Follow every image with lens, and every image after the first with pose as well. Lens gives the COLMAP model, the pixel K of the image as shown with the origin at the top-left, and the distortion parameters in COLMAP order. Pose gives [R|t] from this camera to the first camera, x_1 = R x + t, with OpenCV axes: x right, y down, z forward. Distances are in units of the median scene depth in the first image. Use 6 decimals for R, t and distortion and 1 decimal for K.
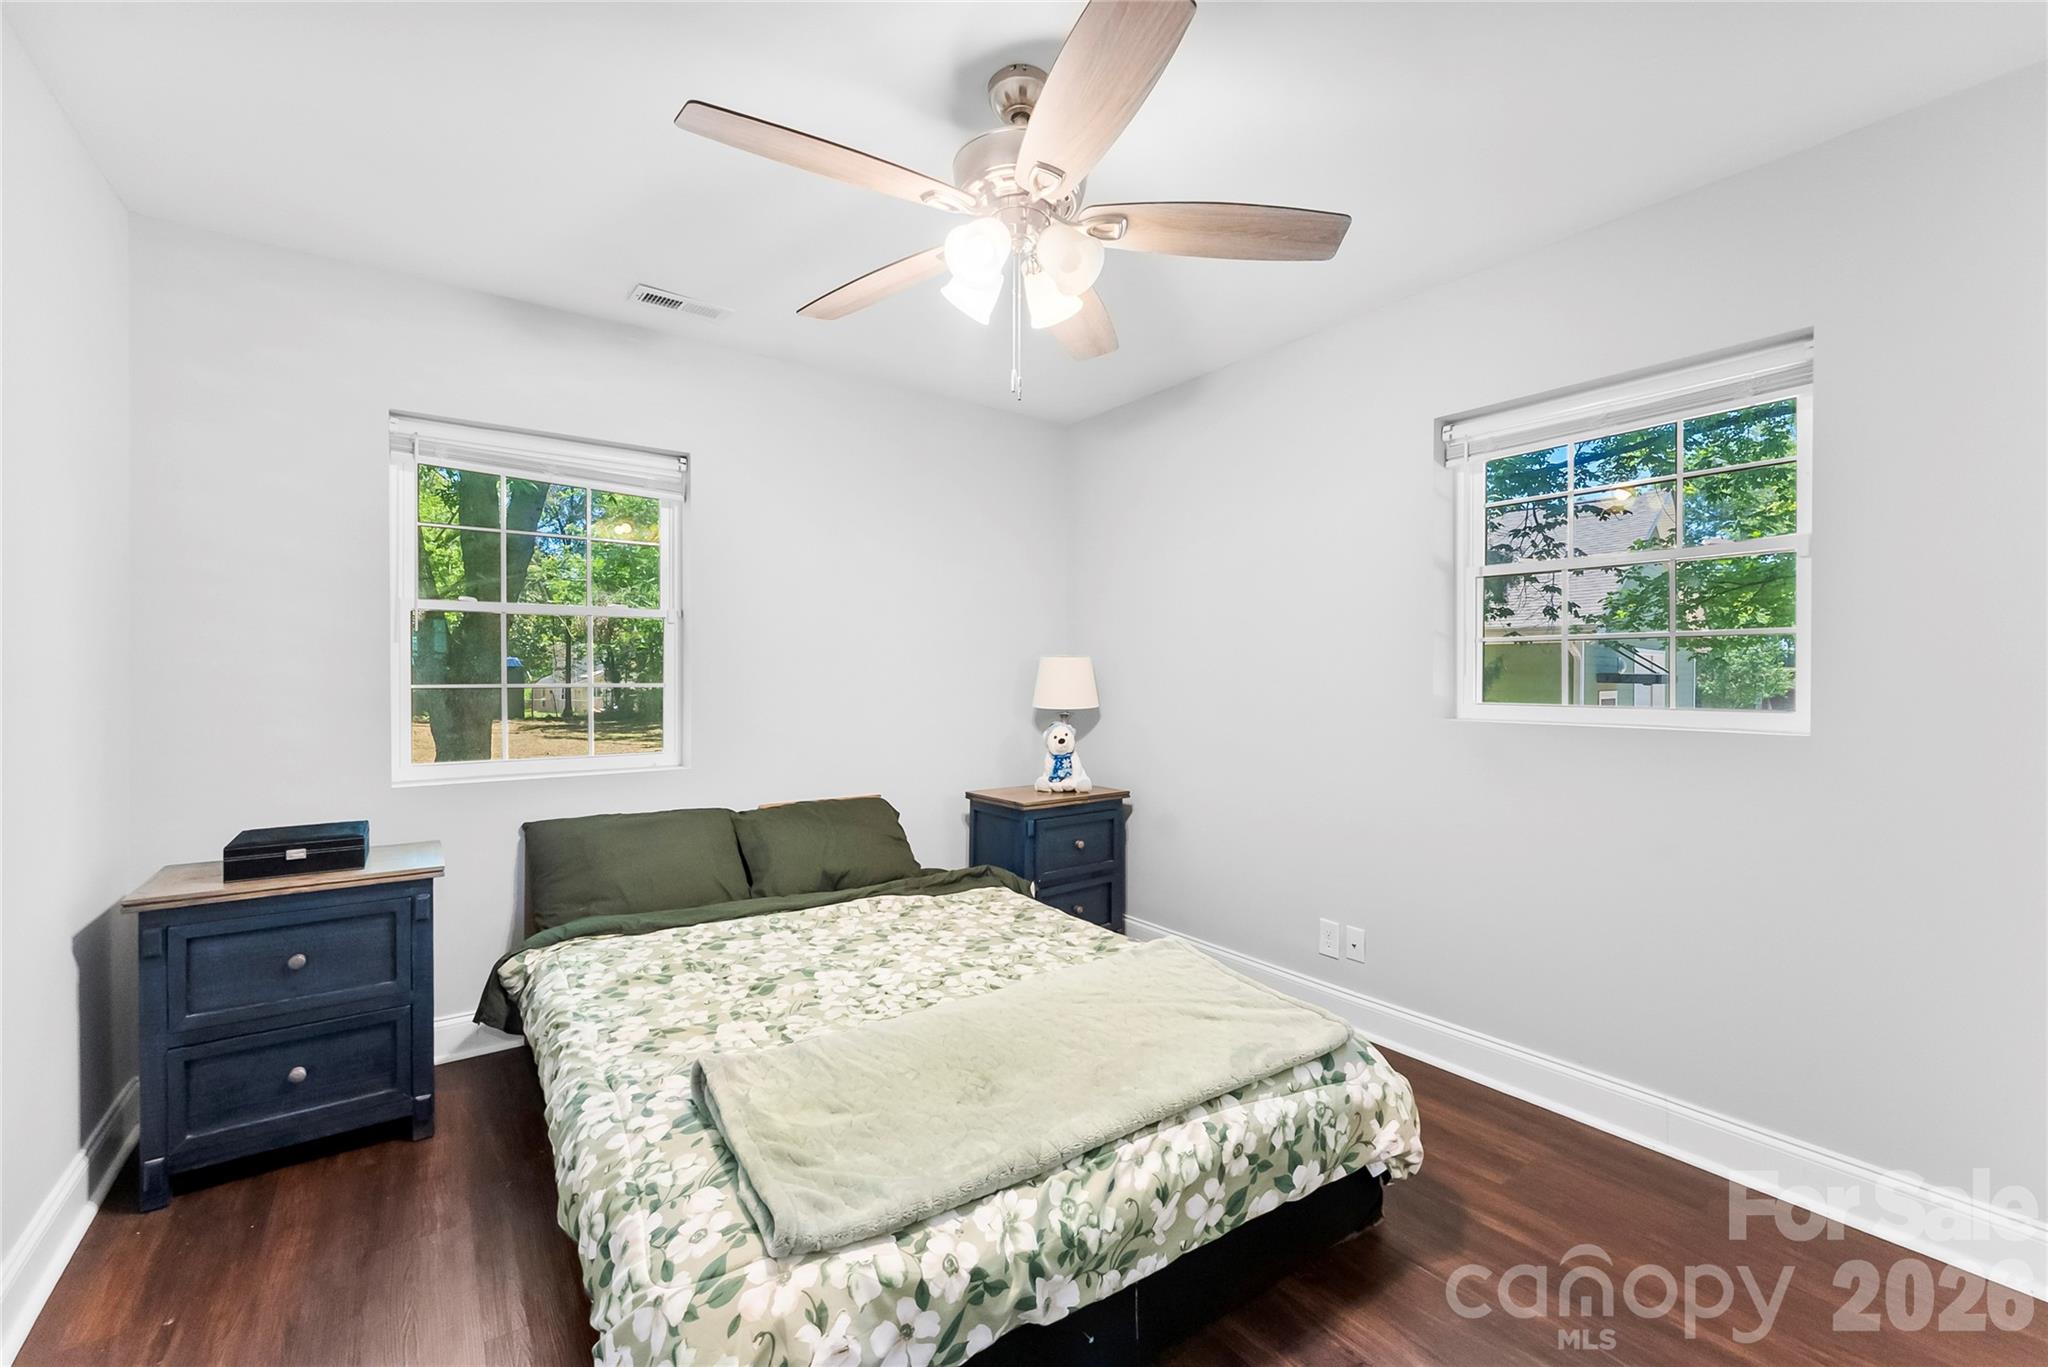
lens RADIAL K [[840.8, 0, 1019.1], [0, 840.8, 681.2], [0, 0, 1]] dist [0.000688, -0.000292]
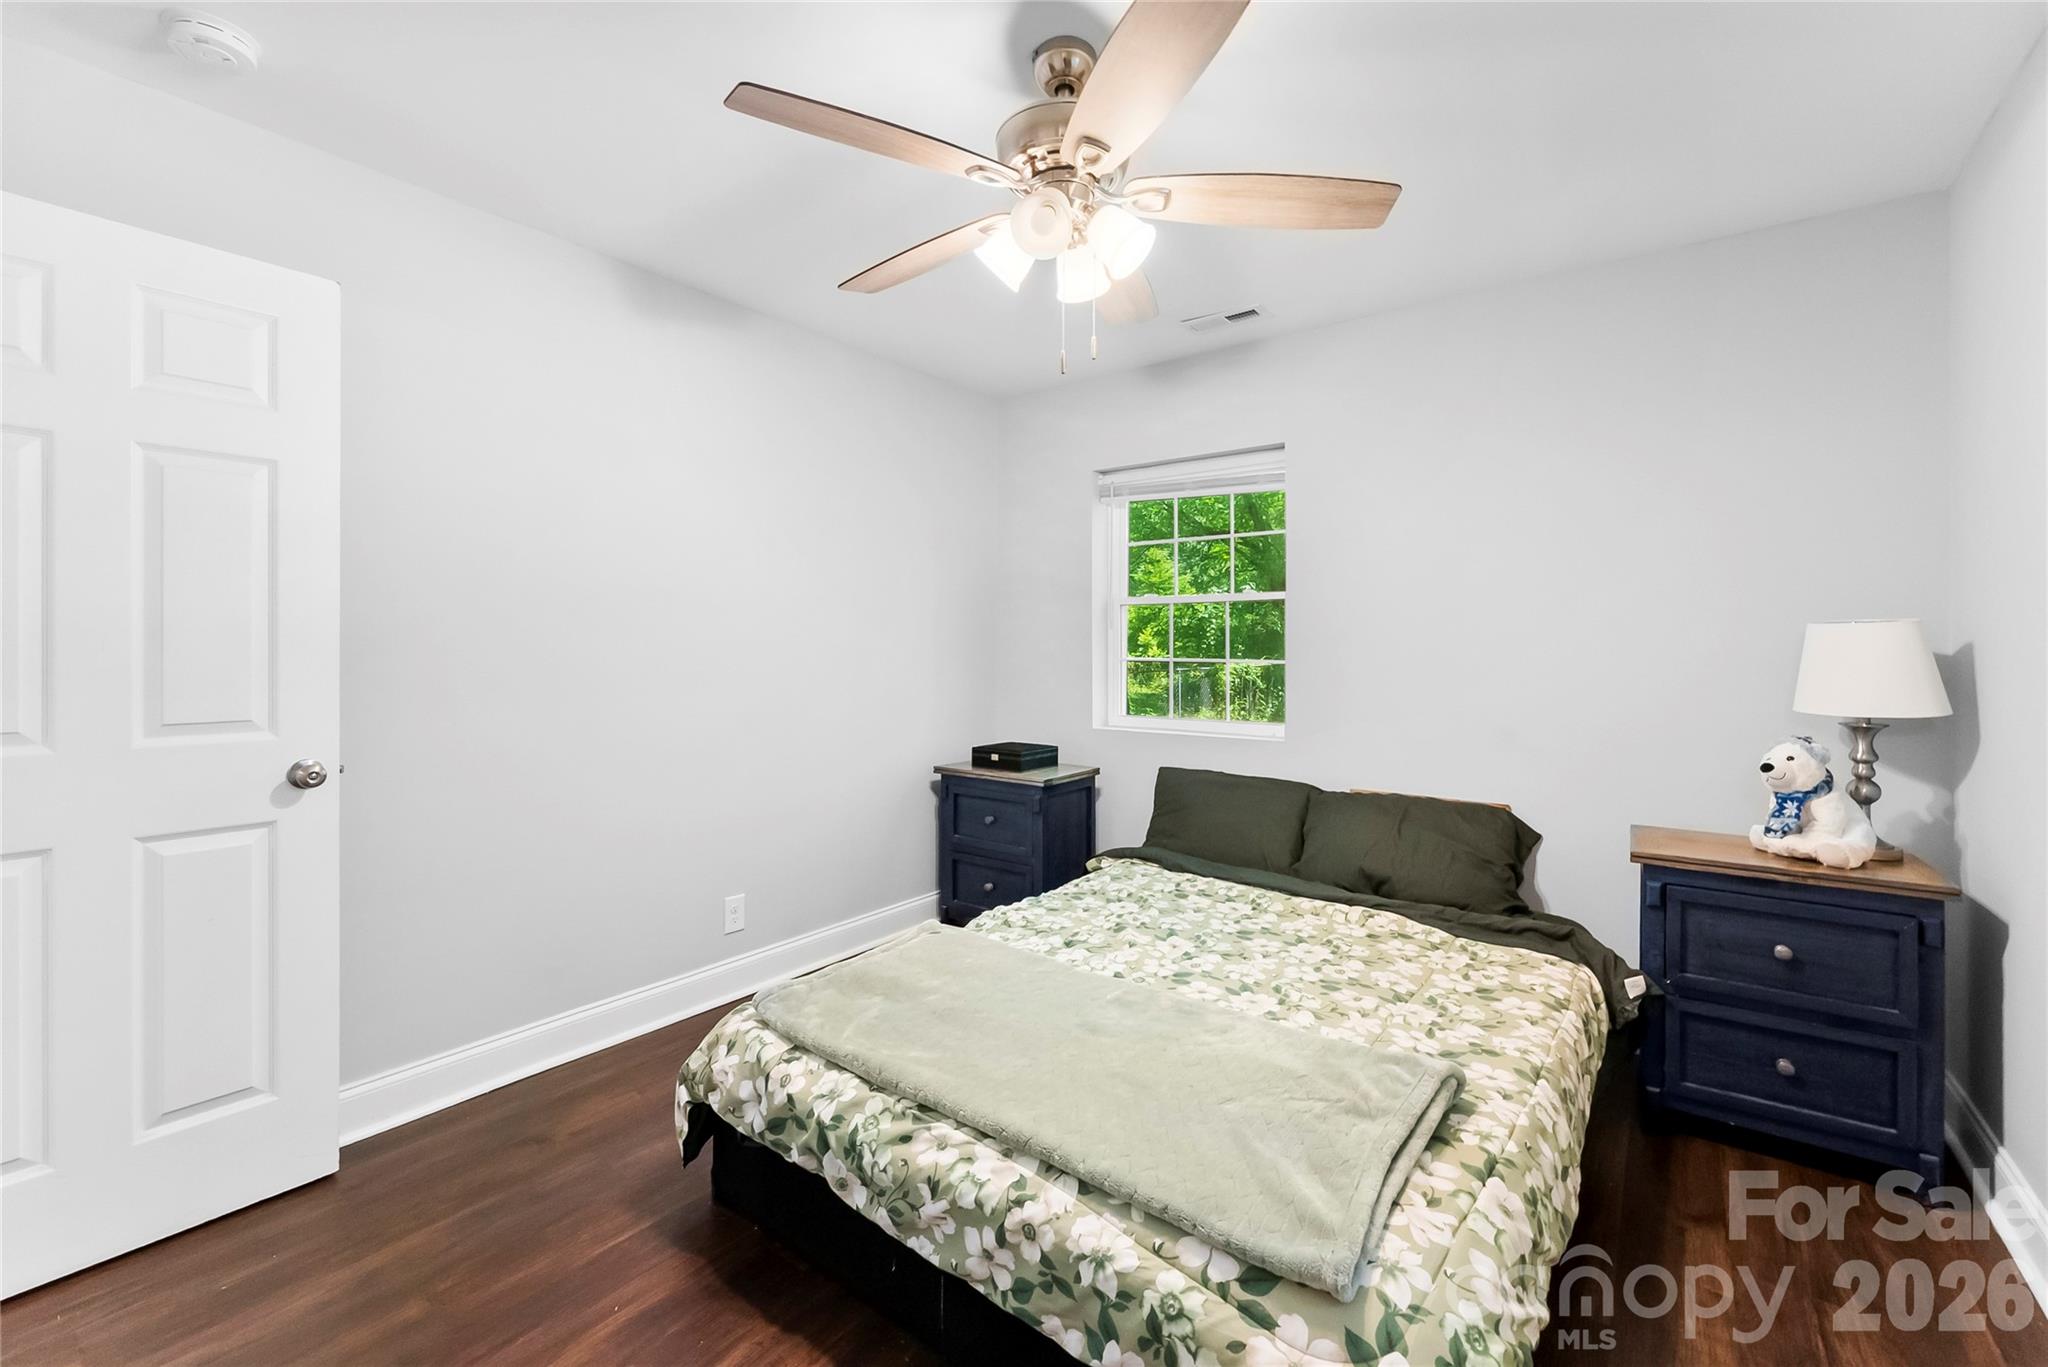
lens RADIAL K [[840.8, 0, 1019.1], [0, 840.8, 681.2], [0, 0, 1]] dist [0.000688, -0.000292]
pose [[0.288526, 0.032018, -0.956937, 0.690286], [-0.014921, 0.999470, 0.028942, 0.003294], [0.957356, 0.005928, 0.288851, 0.511765]]
